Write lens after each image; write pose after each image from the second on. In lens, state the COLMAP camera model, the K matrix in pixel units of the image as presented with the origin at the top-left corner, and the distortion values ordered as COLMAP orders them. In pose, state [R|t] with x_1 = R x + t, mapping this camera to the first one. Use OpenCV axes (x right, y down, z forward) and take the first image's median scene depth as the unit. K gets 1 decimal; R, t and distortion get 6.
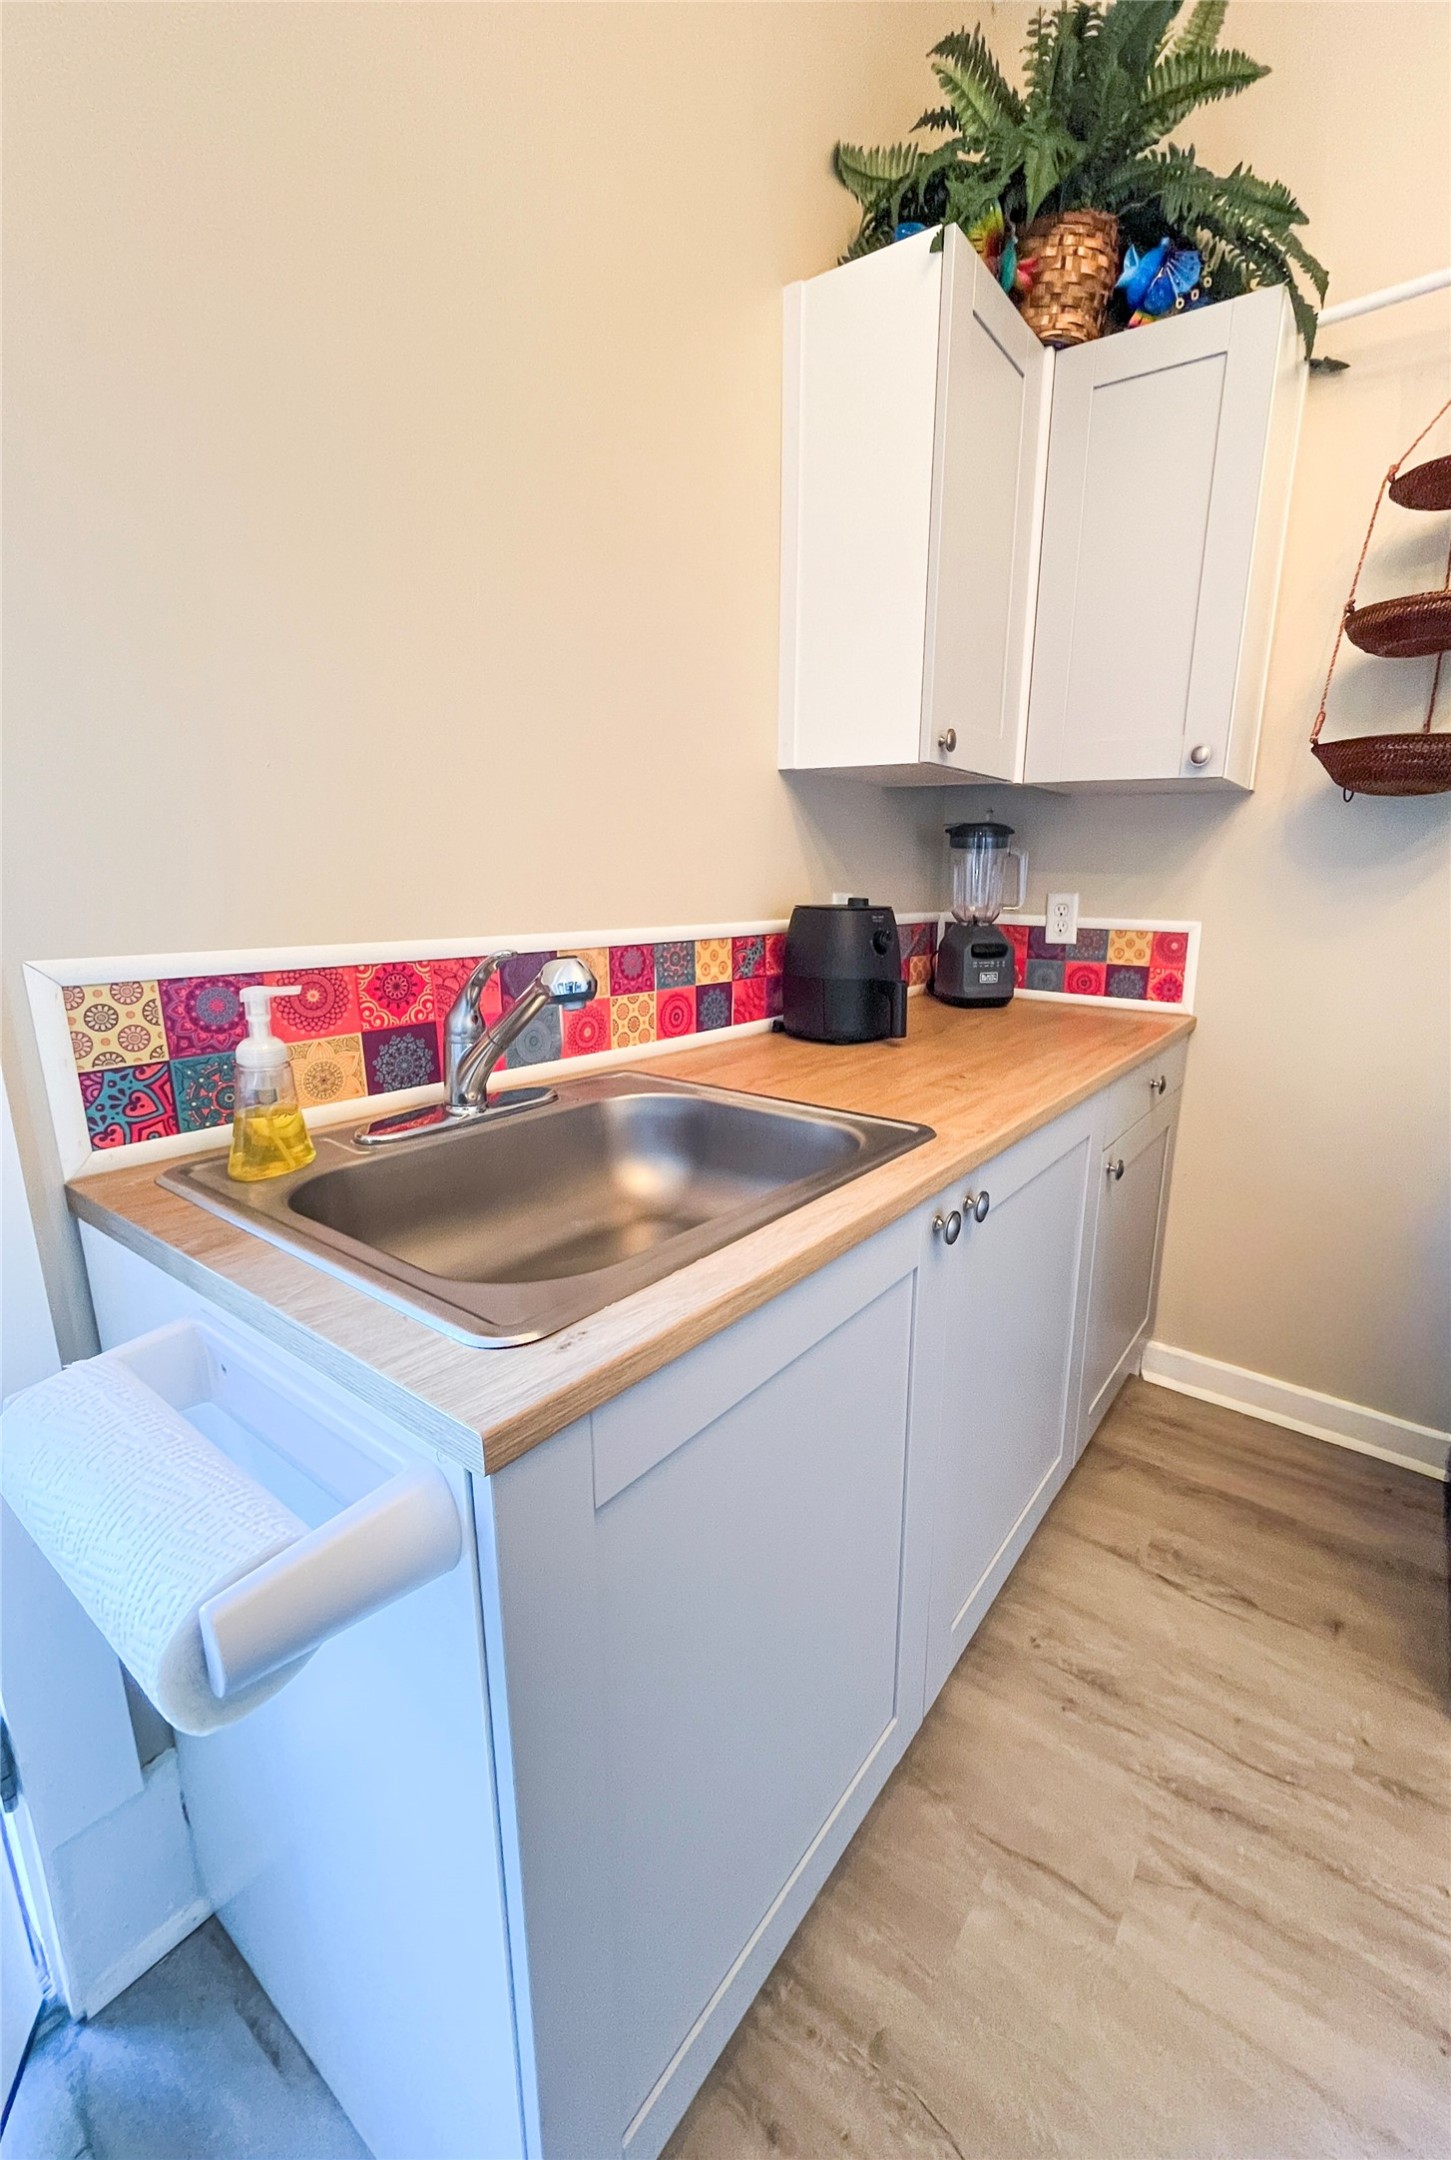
lens RADIAL K [[826.9, 0, 779.6], [0, 826.9, 1069.8], [0, 0, 1]] dist [0.002414, 0.000220]
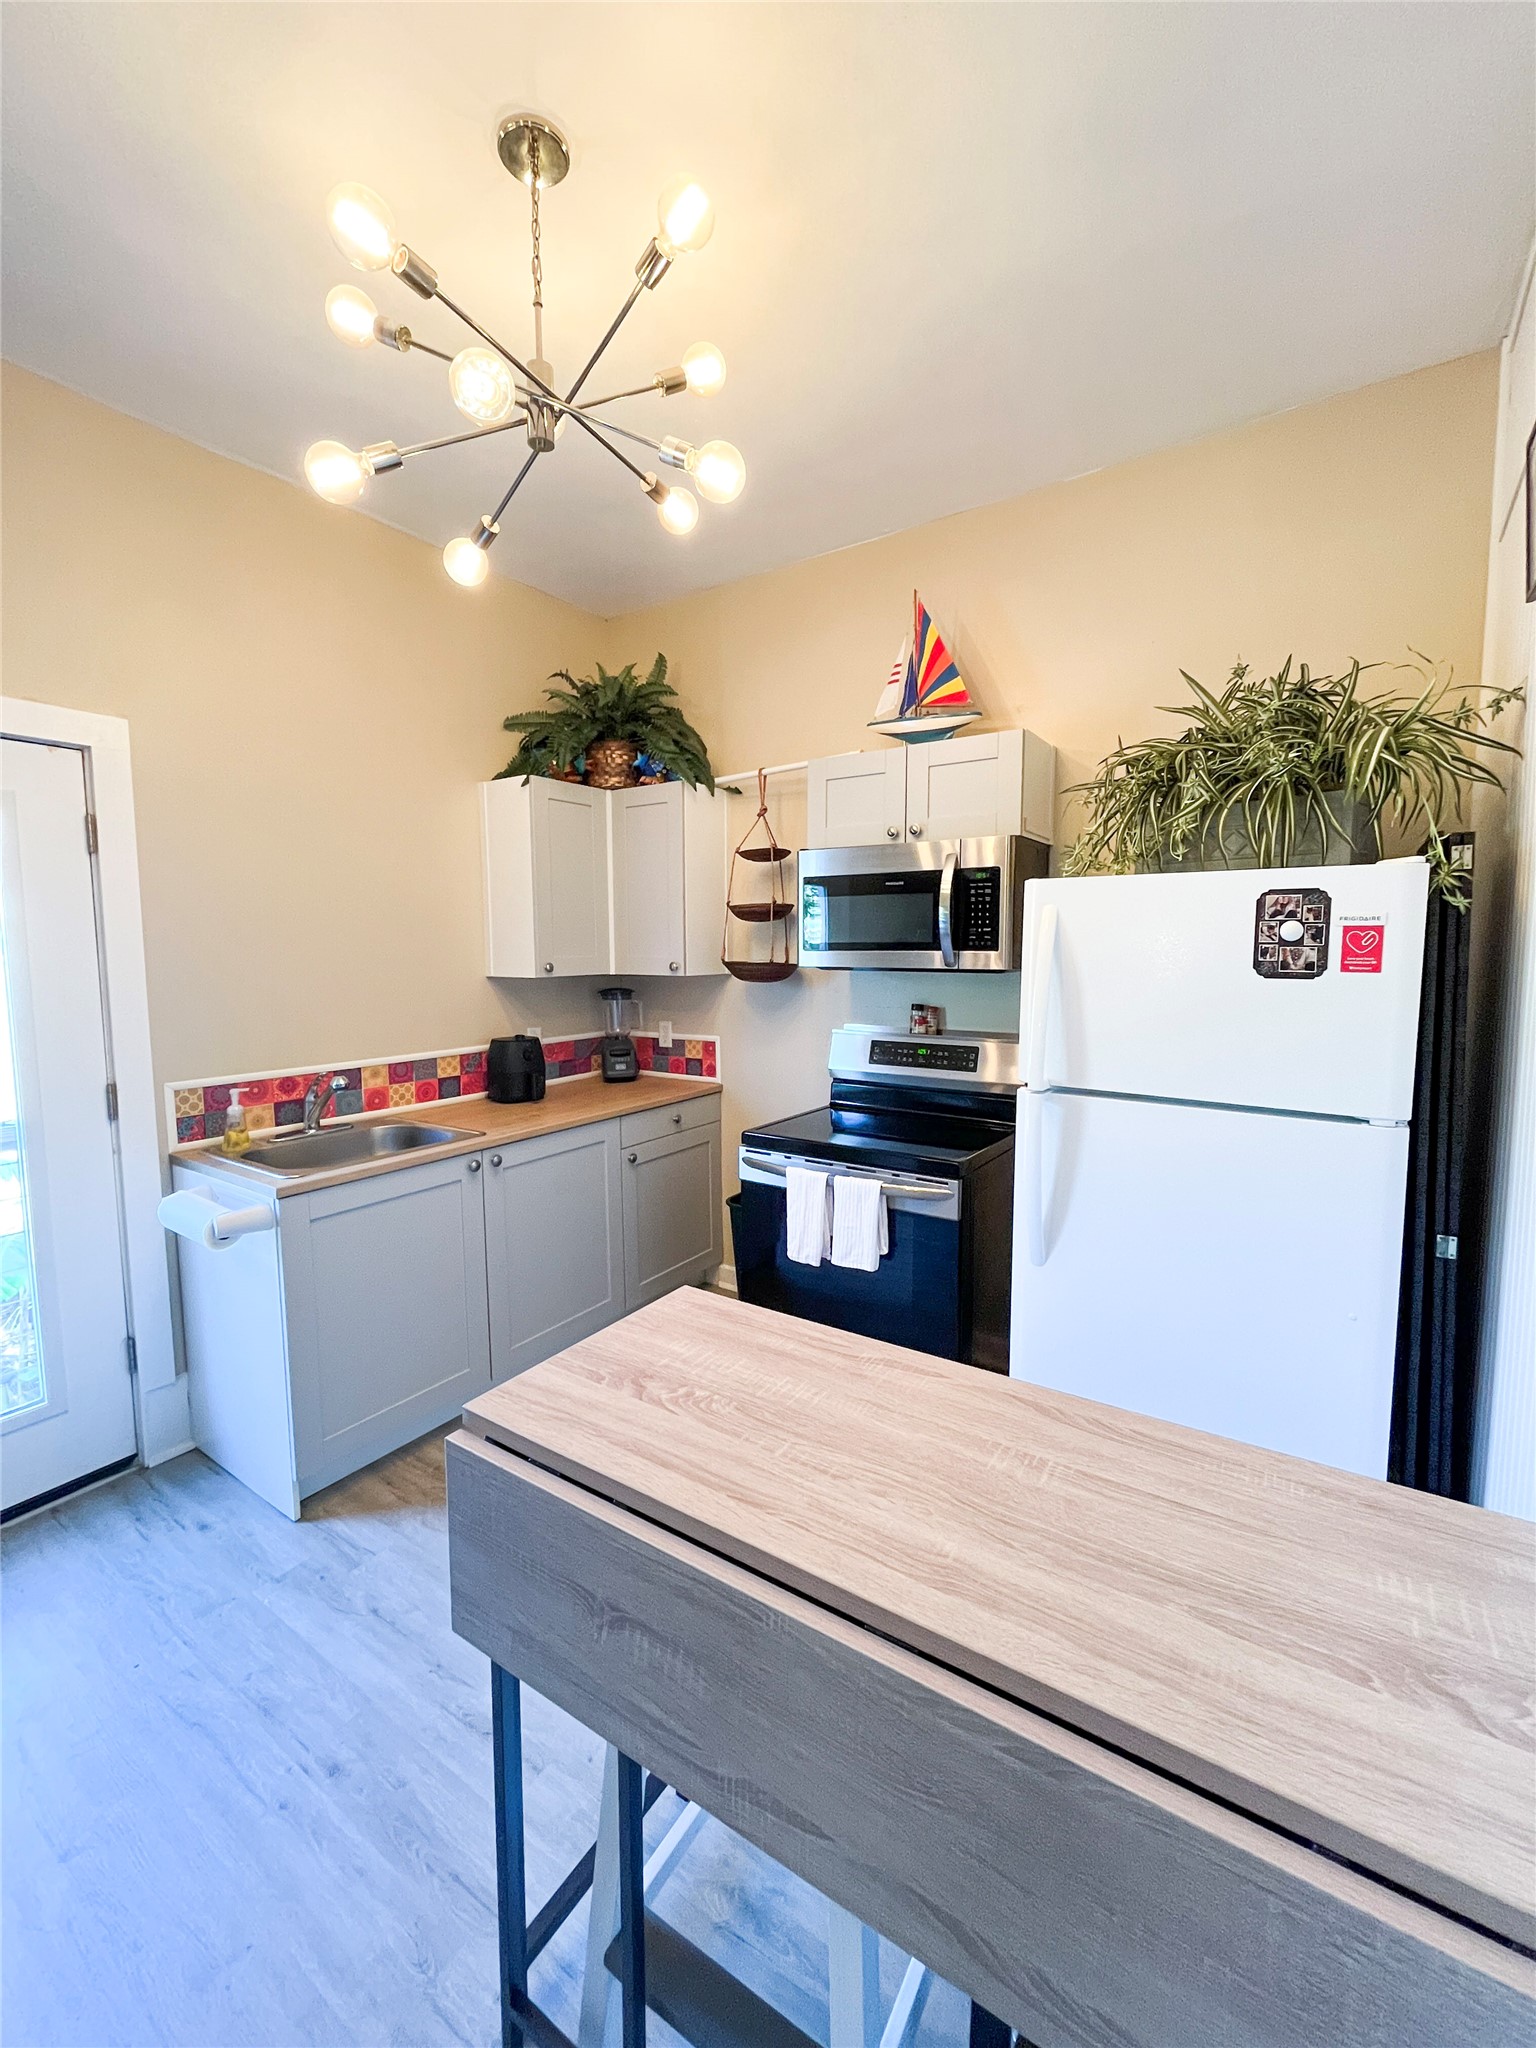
lens RADIAL K [[824.6, 0, 767.8], [0, 824.6, 1018.3], [0, 0, 1]] dist [-0.003568, -0.000125]
pose [[0.999578, -0.027999, 0.007694, 0.780612], [0.028805, 0.989569, -0.141147, 0.076396], [-0.003662, 0.141309, 0.989959, -1.215624]]
